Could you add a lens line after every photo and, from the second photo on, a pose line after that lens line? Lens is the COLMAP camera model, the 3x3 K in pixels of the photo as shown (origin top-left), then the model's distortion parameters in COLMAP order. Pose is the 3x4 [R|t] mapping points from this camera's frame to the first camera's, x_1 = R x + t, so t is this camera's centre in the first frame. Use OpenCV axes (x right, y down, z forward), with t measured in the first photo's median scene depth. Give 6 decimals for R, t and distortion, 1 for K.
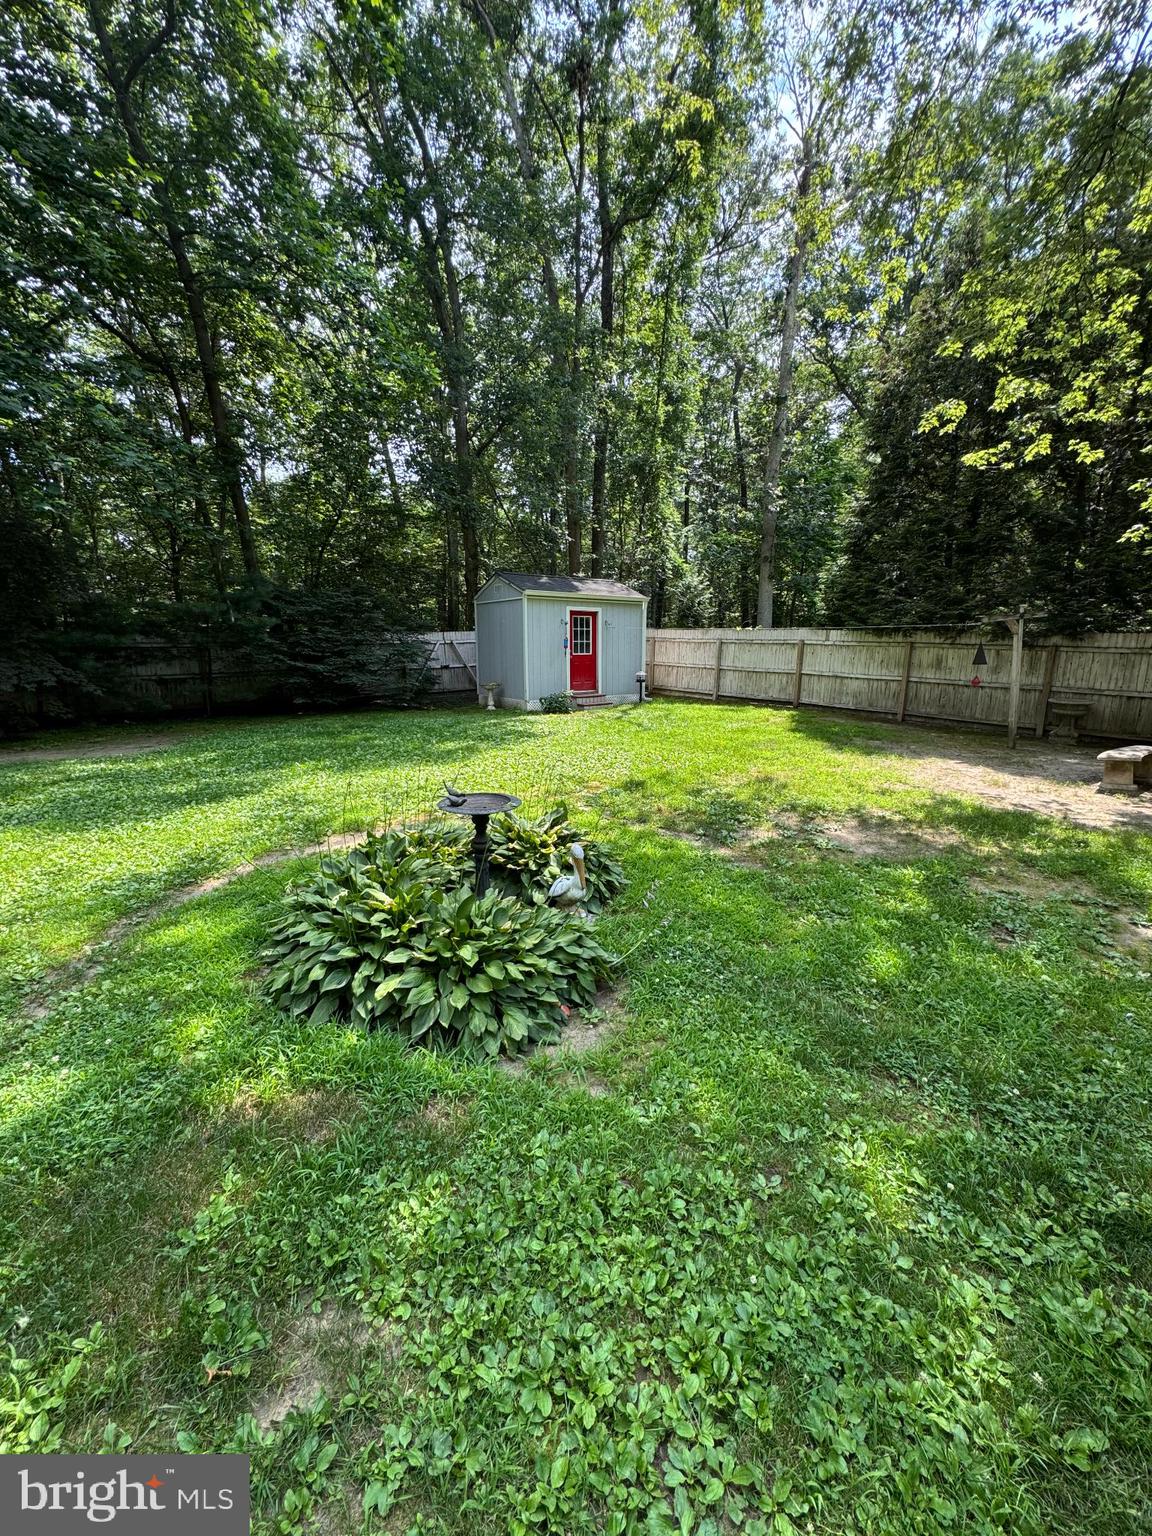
lens RADIAL K [[613.9, 0, 577.1], [0, 613.9, 773.2], [0, 0, 1]] dist [-0.006372, -0.000066]
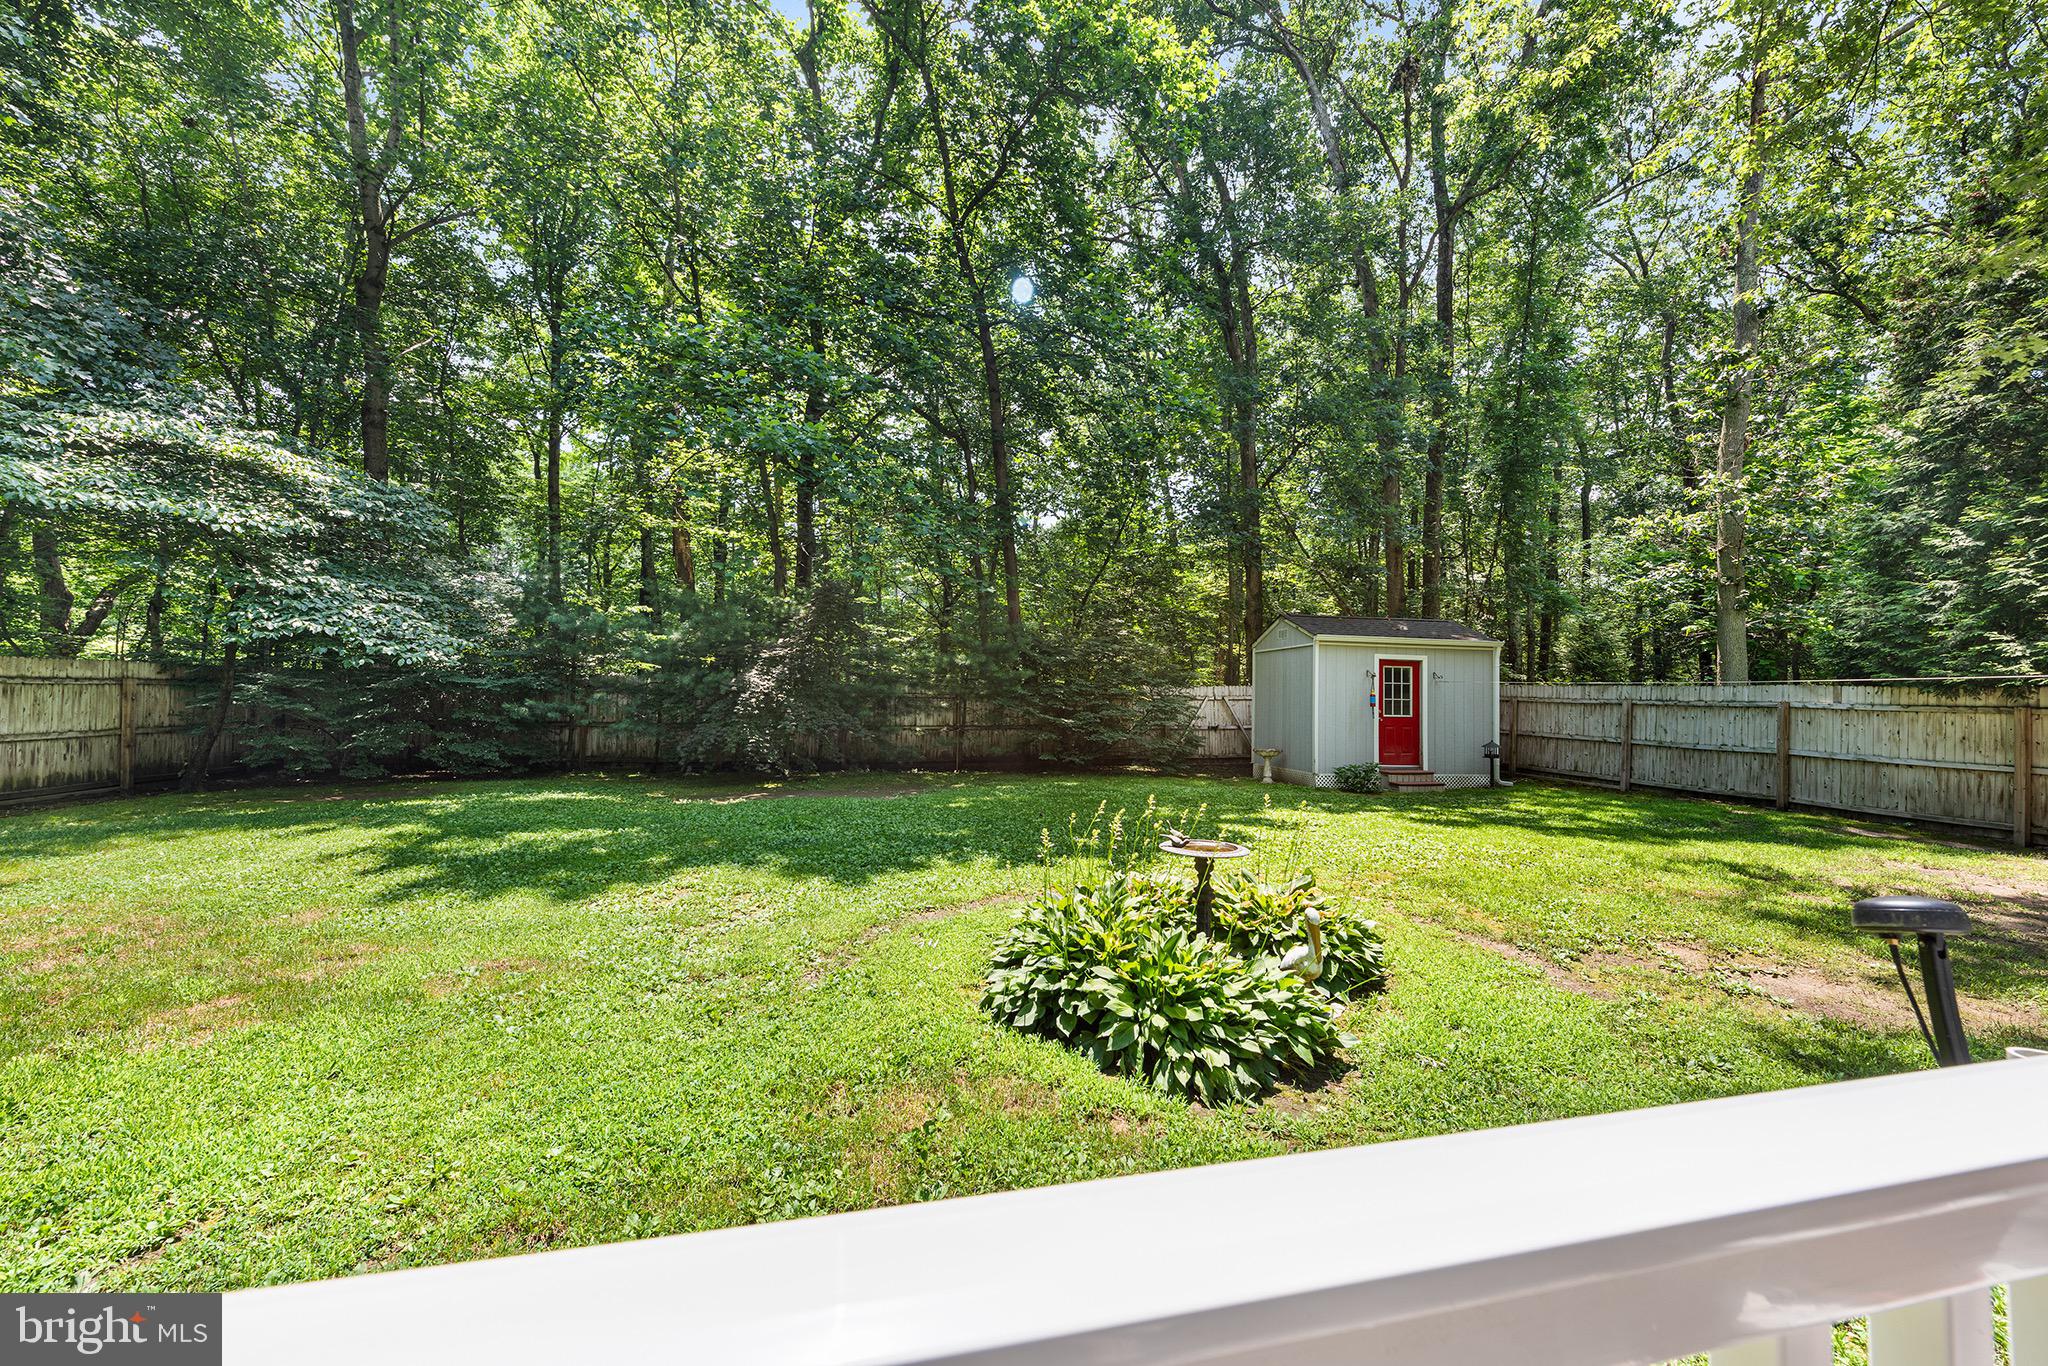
lens RADIAL K [[809.2, 0, 1028.6], [0, 809.2, 675.6], [0, 0, 1]] dist [0.001532, -0.000267]
pose [[0.901021, 0.003023, -0.433765, 0.029674], [-0.107135, 0.970547, -0.215778, 0.018152], [0.420337, 0.240892, 0.874807, -0.059769]]
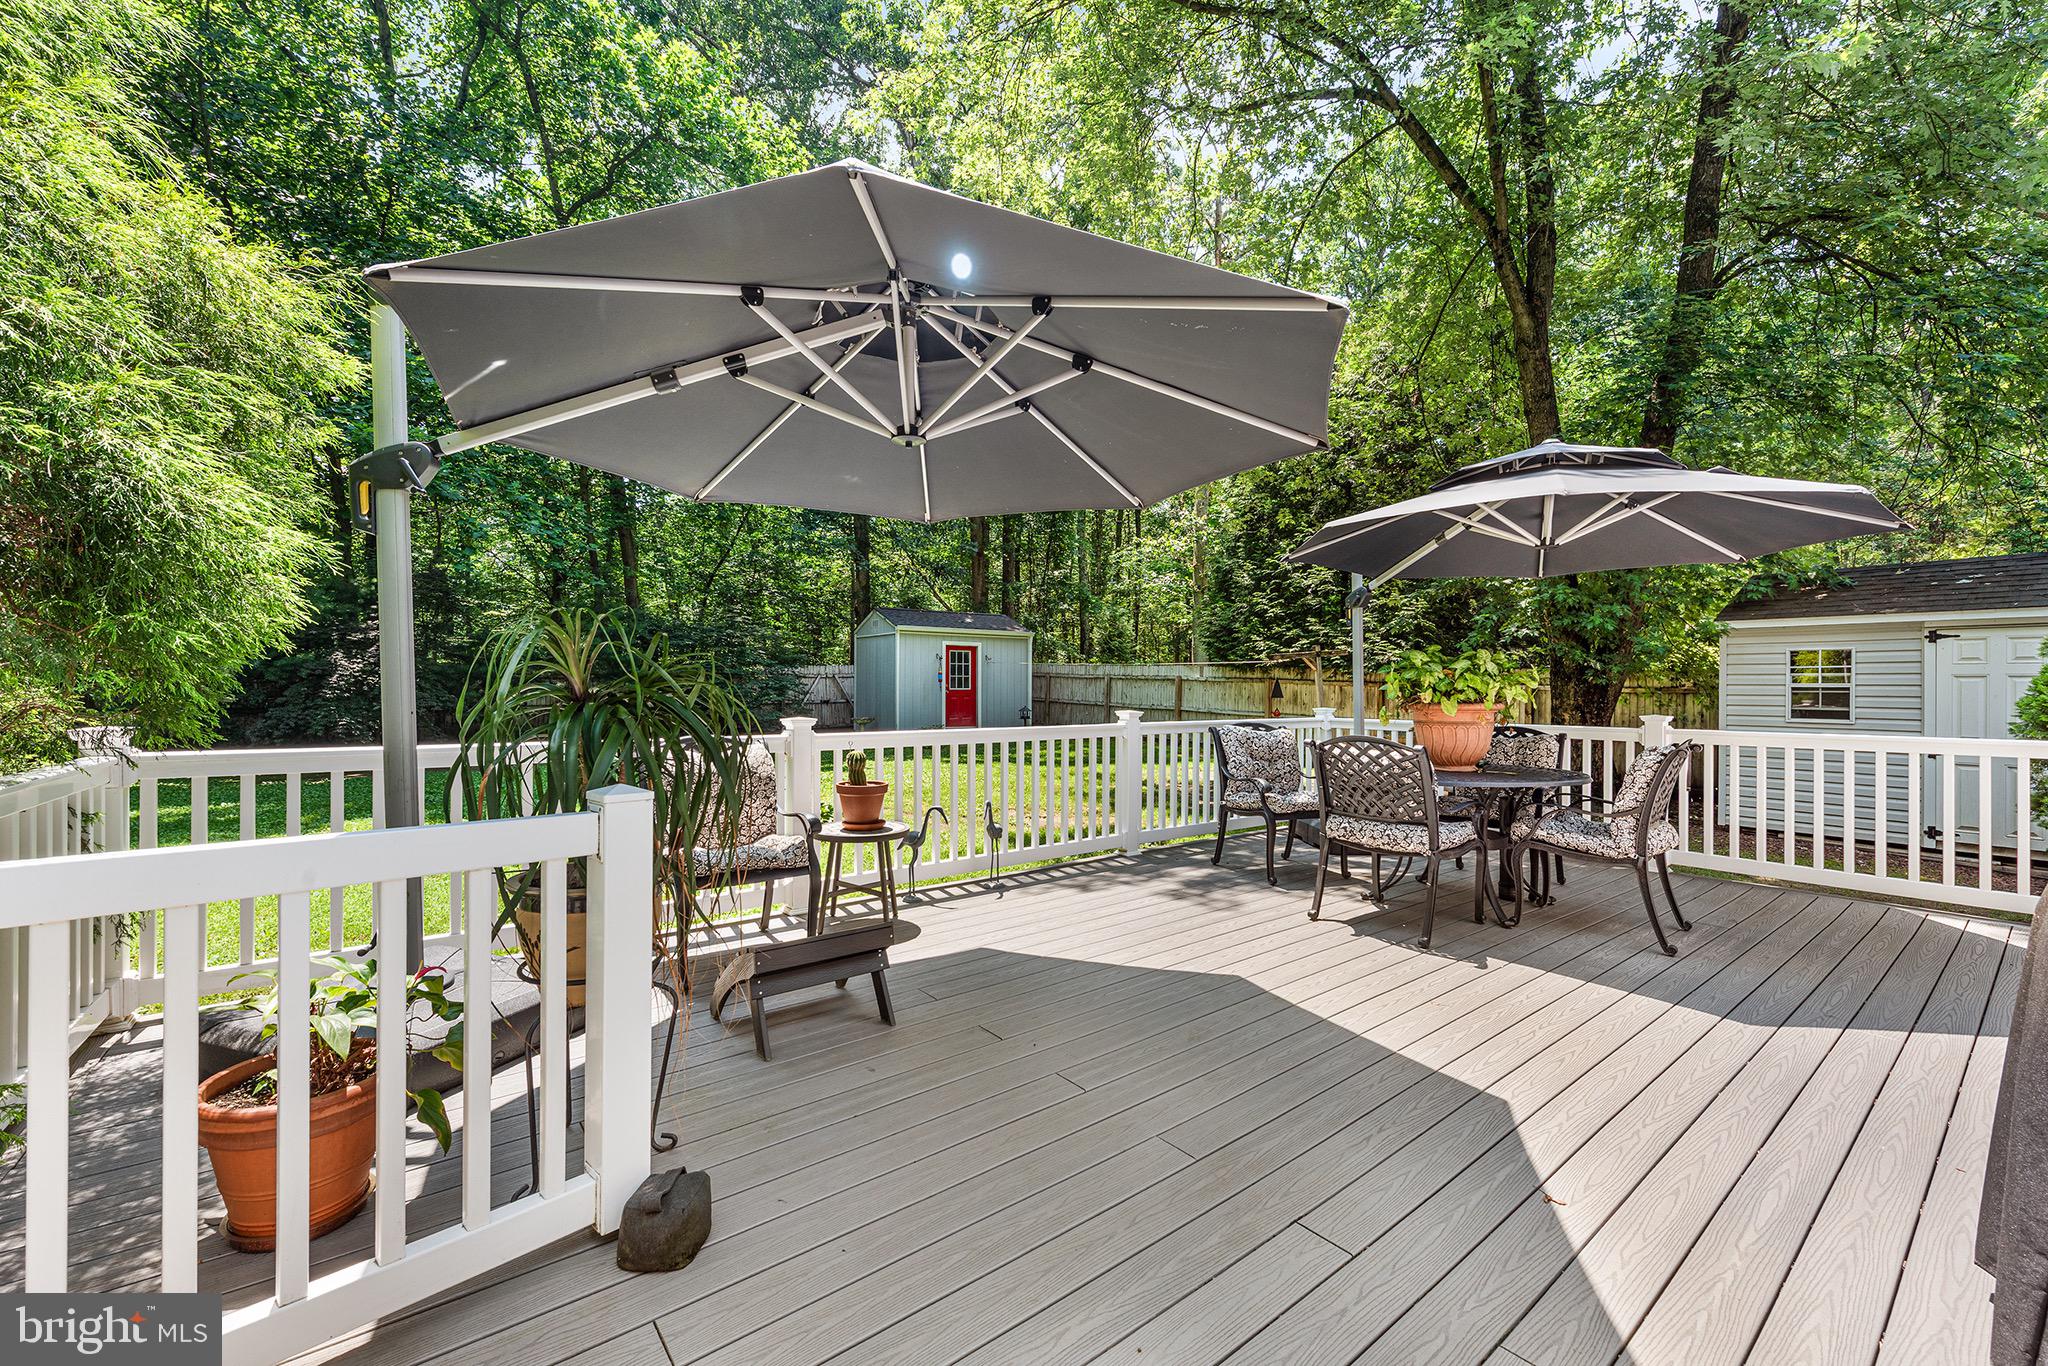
lens RADIAL K [[819.2, 0, 1024.0], [0, 819.2, 683.0], [0, 0, 1]] dist [0.002097, 0.000025]
pose [[0.999483, 0.007538, -0.031264, 0.144505], [-0.013745, 0.979004, -0.203376, 0.055356], [0.029075, 0.203700, 0.978602, -0.250817]]
